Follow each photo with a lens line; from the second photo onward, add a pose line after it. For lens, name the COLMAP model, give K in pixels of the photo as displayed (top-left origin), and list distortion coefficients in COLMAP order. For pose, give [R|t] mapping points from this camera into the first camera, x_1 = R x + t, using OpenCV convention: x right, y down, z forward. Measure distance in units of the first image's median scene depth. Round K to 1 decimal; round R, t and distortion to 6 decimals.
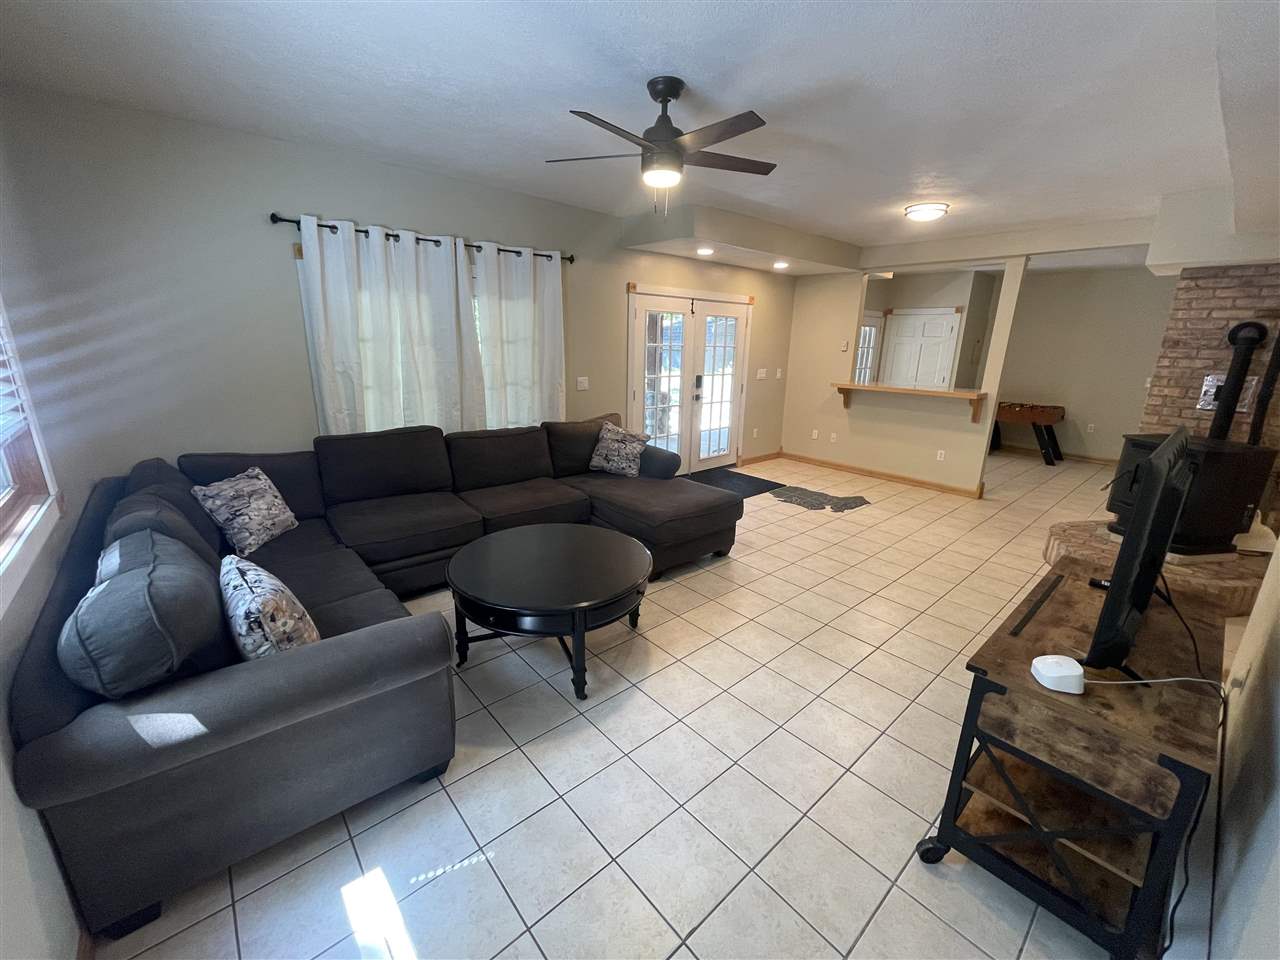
lens RADIAL K [[513.1, 0, 642.4], [0, 513.1, 486.1], [0, 0, 1]] dist [-0.000481, 0.000082]
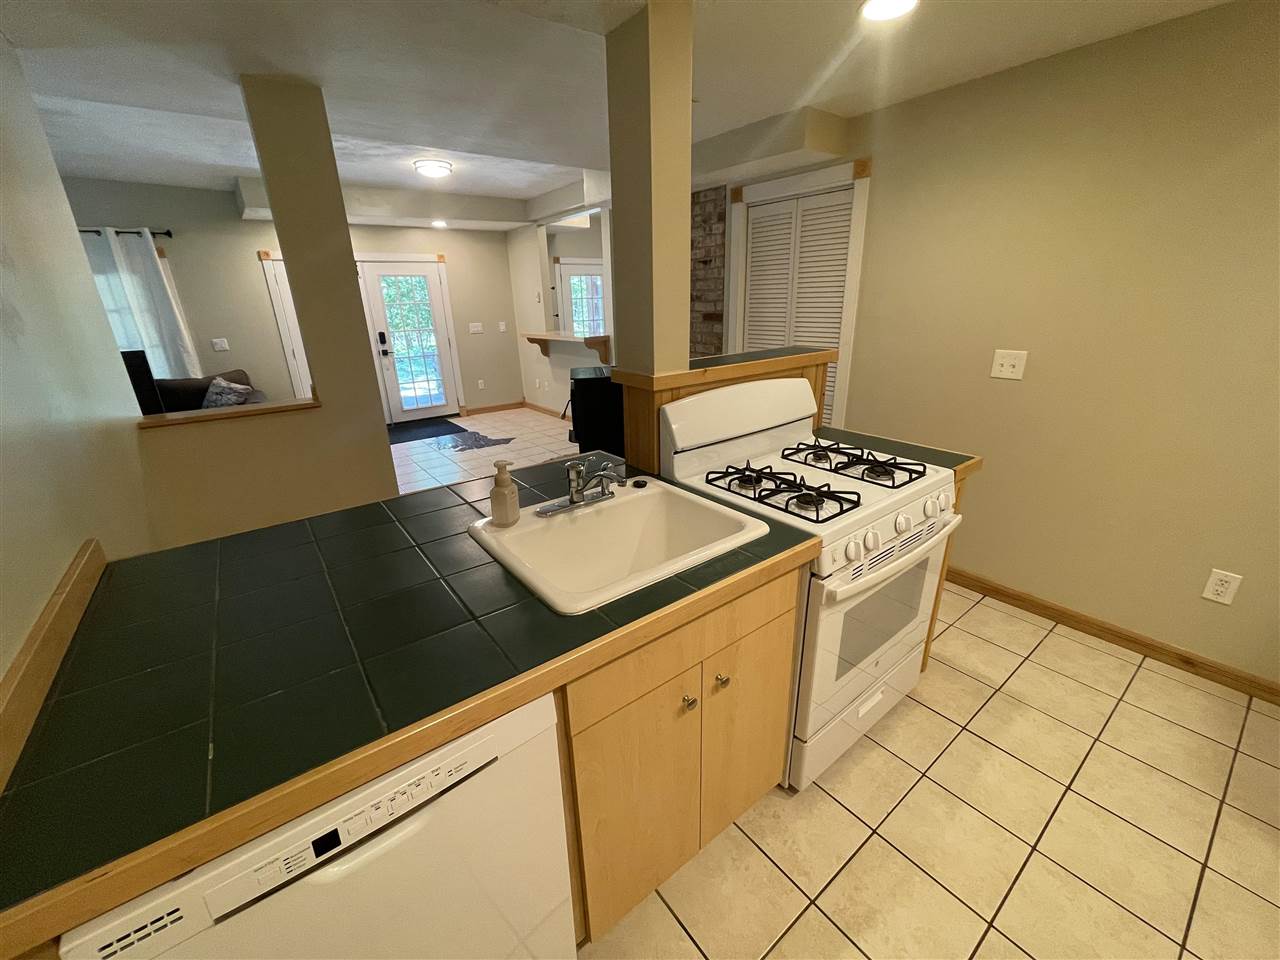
lens RADIAL K [[513.1, 0, 636.8], [0, 513.1, 473.4], [0, 0, 1]] dist [-0.000481, 0.000082]
pose [[0.995660, -0.026542, -0.089201, 0.728858], [0.030647, 0.998518, 0.044968, 0.050423], [0.087876, -0.047507, 0.994998, -0.047152]]
